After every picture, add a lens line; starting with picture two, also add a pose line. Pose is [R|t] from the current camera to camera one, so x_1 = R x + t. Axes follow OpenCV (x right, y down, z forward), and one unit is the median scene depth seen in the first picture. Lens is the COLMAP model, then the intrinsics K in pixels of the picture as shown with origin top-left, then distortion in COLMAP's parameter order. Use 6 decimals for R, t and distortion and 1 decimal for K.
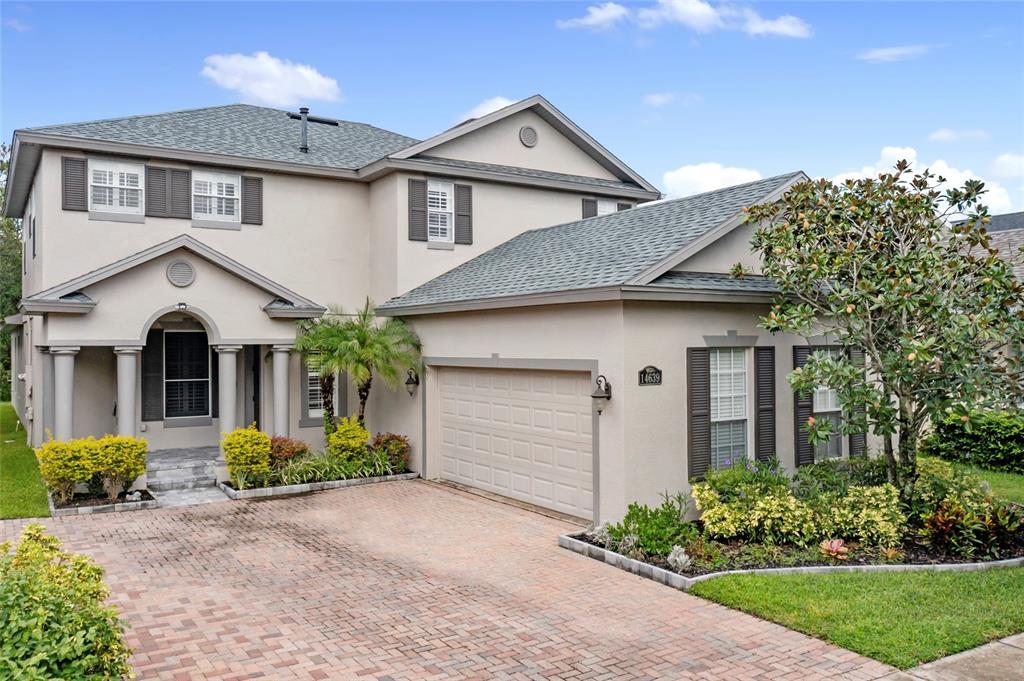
lens RADIAL K [[794.5, 0, 510.4], [0, 794.5, 335.5], [0, 0, 1]] dist [0.005323, 0.009855]
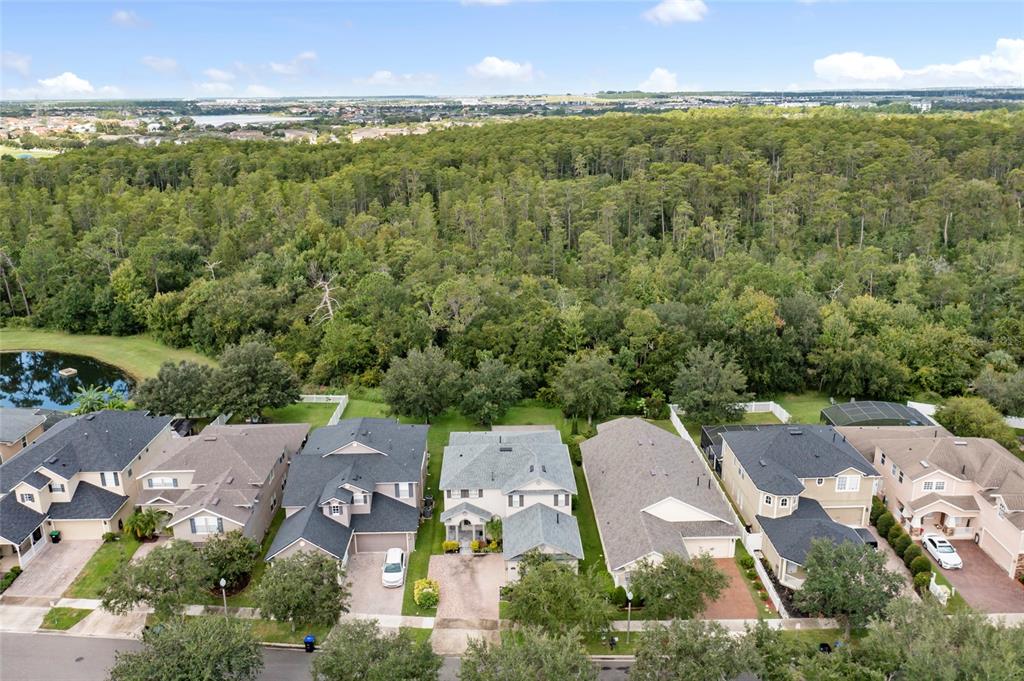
lens RADIAL K [[794.5, 0, 511.9], [0, 794.5, 345.0], [0, 0, 1]] dist [0.005323, 0.009855]
pose [[0.858246, 0.148358, -0.491328, 2.279863], [0.008690, 0.952972, 0.302932, -2.713269], [0.513165, -0.264260, 0.816596, -2.877793]]
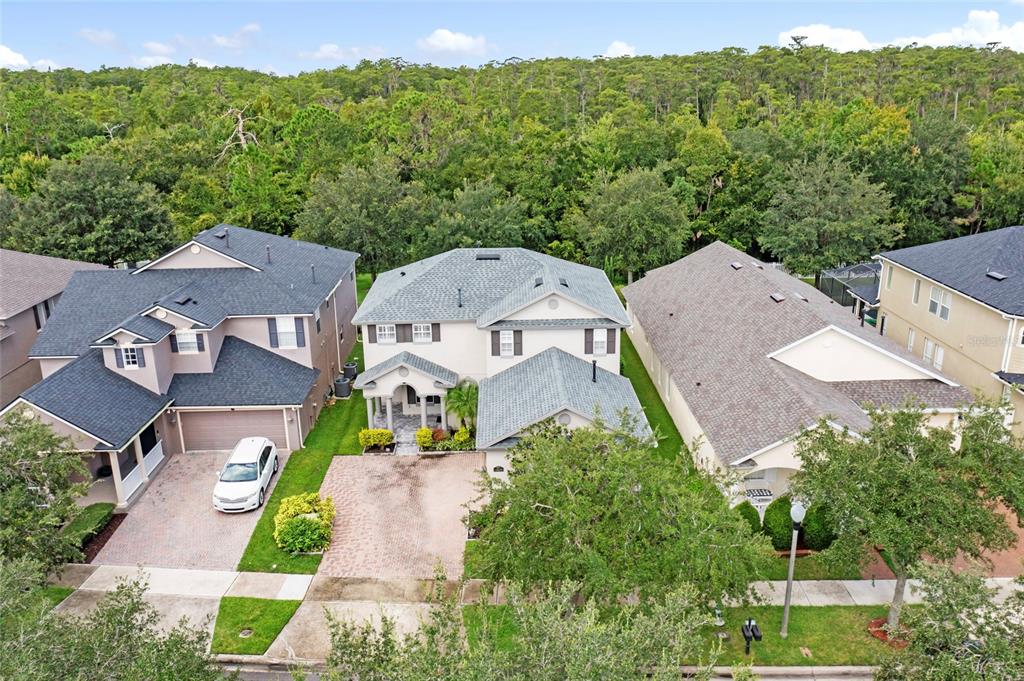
lens RADIAL K [[794.5, 0, 510.9], [0, 794.5, 338.2], [0, 0, 1]] dist [0.005323, 0.009855]
pose [[0.854906, 0.150132, -0.496585, 1.170634], [0.013853, 0.950263, 0.311141, -0.973025], [0.518598, -0.272876, 0.810305, -0.936126]]
